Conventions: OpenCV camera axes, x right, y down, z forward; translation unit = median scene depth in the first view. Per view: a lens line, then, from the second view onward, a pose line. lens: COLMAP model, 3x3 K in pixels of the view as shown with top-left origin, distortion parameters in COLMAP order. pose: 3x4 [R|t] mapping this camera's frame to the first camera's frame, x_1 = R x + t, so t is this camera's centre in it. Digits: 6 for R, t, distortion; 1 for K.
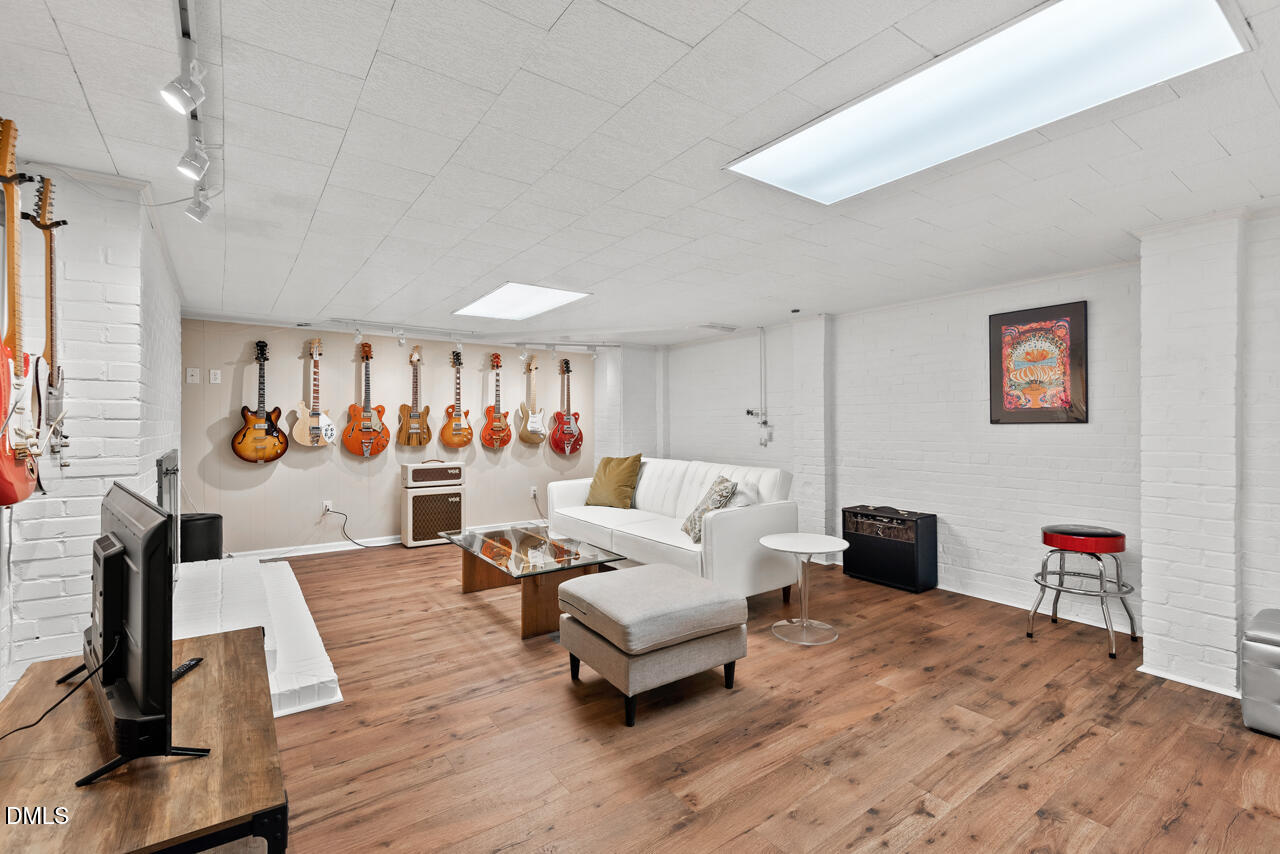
lens RADIAL K [[579.8, 0, 640.8], [0, 579.8, 423.7], [0, 0, 1]] dist [0.024043, -0.013467]
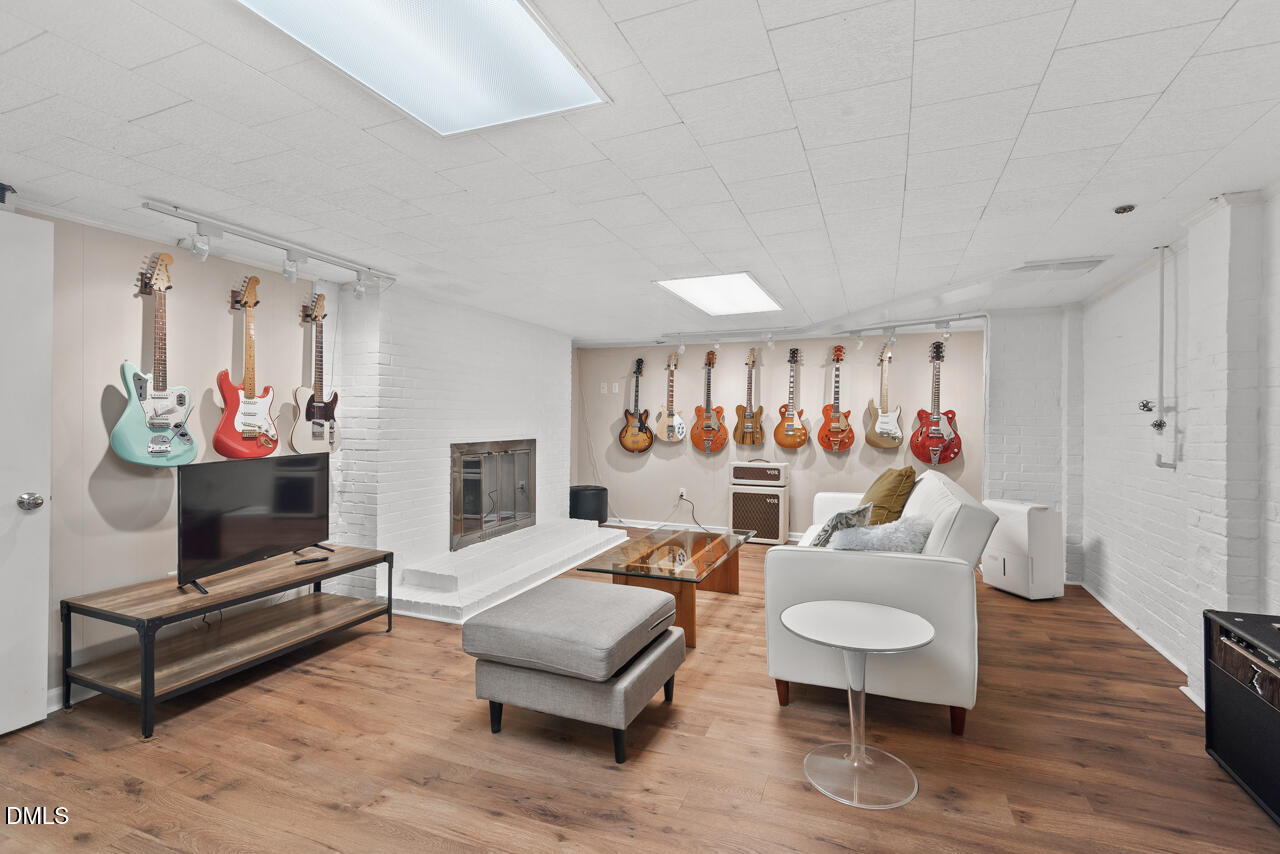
lens RADIAL K [[579.8, 0, 630.1], [0, 579.8, 425.4], [0, 0, 1]] dist [0.024043, -0.013467]
pose [[0.526367, 0.007814, -0.850222, 0.408063], [-0.005969, 0.999967, 0.005495, -0.001118], [0.850237, 0.002182, 0.526396, 0.297209]]
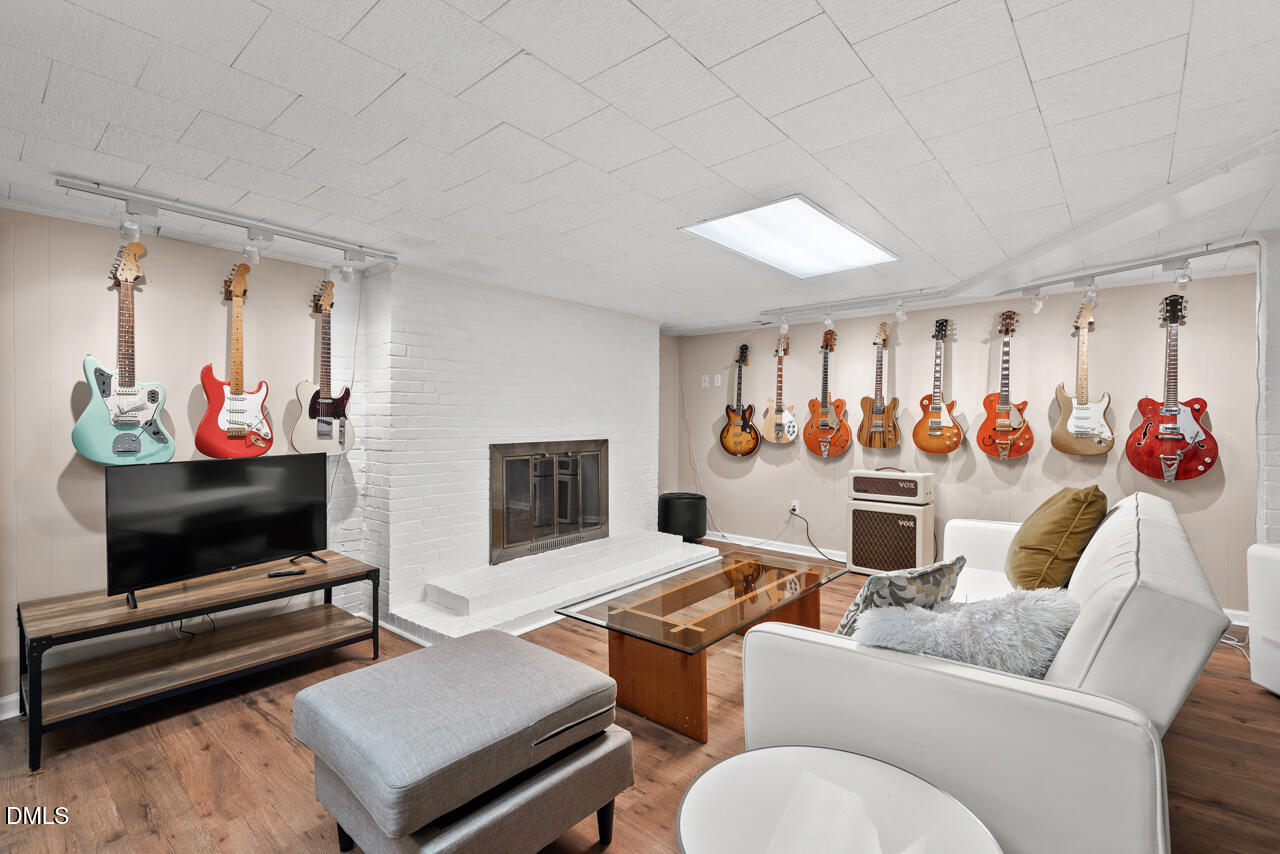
lens RADIAL K [[579.8, 0, 628.1], [0, 579.8, 423.6], [0, 0, 1]] dist [0.024043, -0.013467]
pose [[0.245140, 0.003424, -0.969482, 0.327438], [-0.001571, 0.999994, 0.003135, 0.002389], [0.969487, 0.000754, 0.245143, 0.505678]]
